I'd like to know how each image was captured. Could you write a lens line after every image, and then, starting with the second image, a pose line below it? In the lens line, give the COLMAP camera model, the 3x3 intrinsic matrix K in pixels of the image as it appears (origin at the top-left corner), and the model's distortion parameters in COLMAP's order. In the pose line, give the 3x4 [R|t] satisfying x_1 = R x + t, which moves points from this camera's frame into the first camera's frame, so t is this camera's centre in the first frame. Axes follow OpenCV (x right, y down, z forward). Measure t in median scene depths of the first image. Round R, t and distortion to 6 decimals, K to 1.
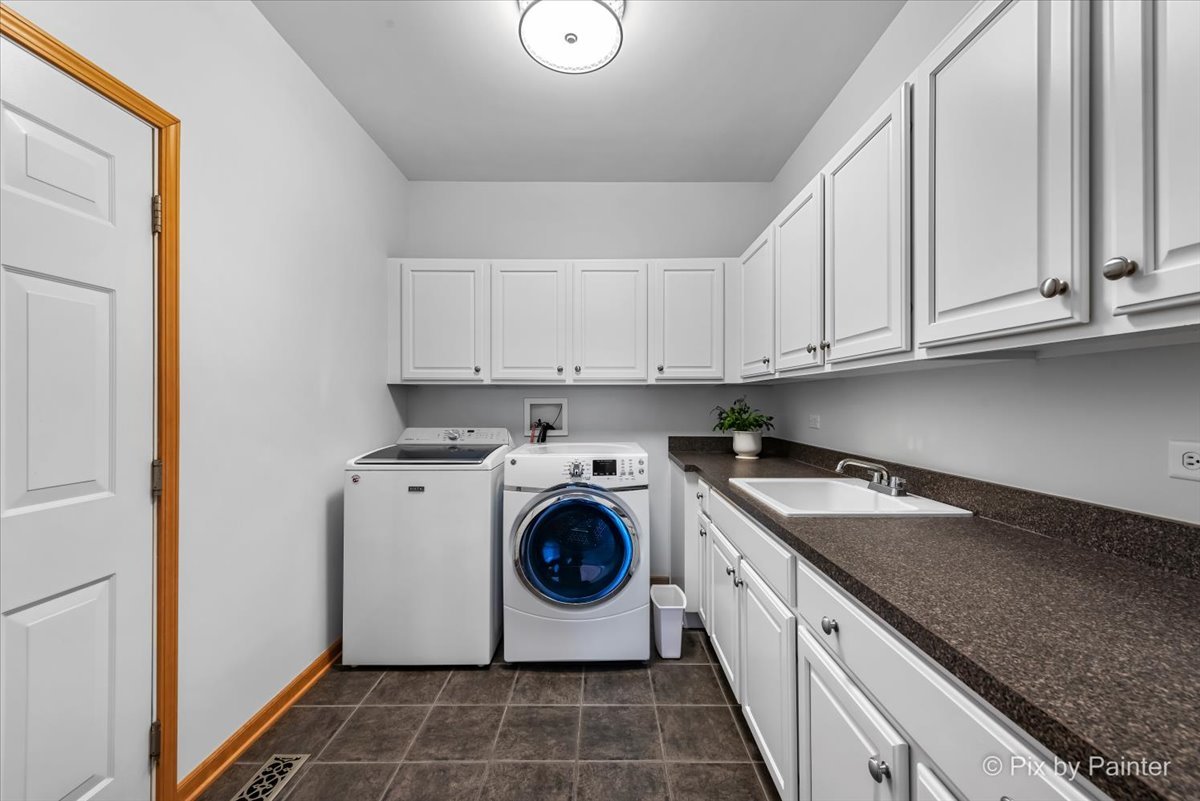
lens RADIAL K [[490.3, 0, 602.8], [0, 490.3, 399.8], [0, 0, 1]] dist [0.011051, -0.000131]
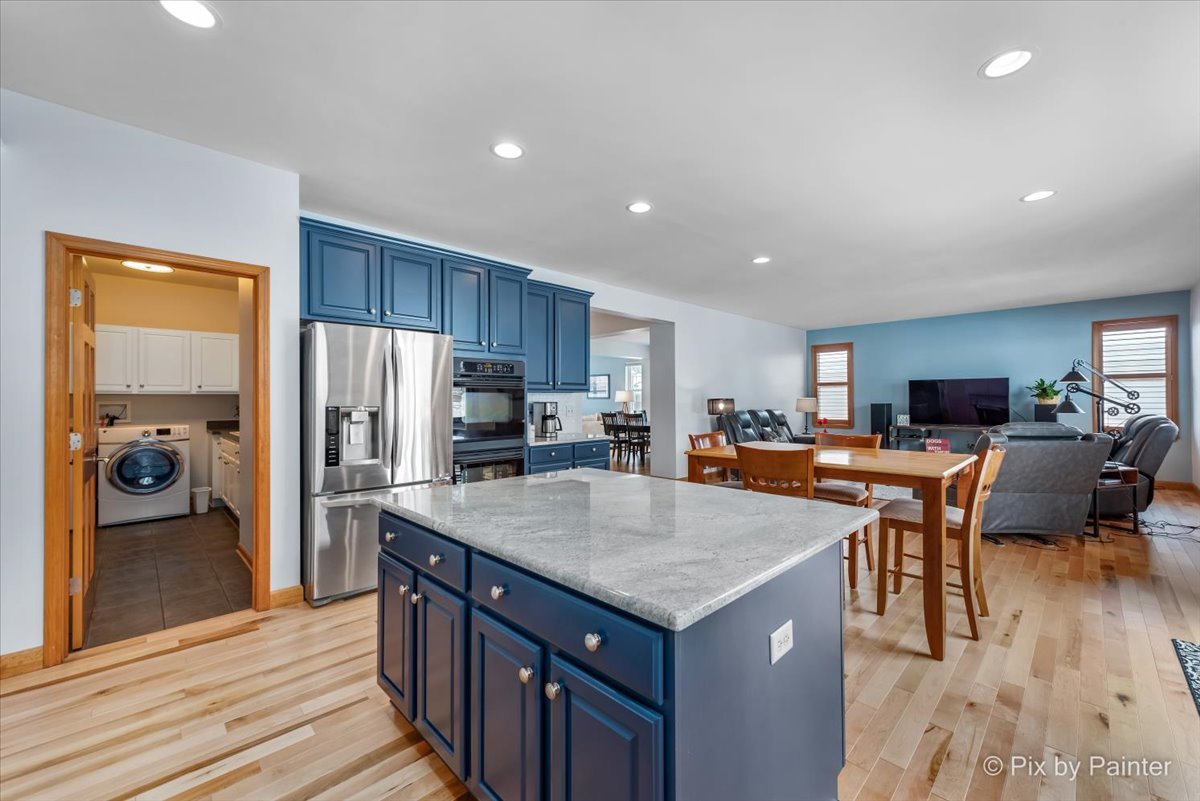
lens RADIAL K [[473.4, 0, 600.8], [0, 473.4, 396.0], [0, 0, 1]] dist [0.010169, -0.000063]
pose [[0.713901, 0.003433, 0.700238, -0.079768], [0.000392, 0.999986, -0.005301, -0.013607], [-0.700246, 0.004059, 0.713890, -1.607050]]
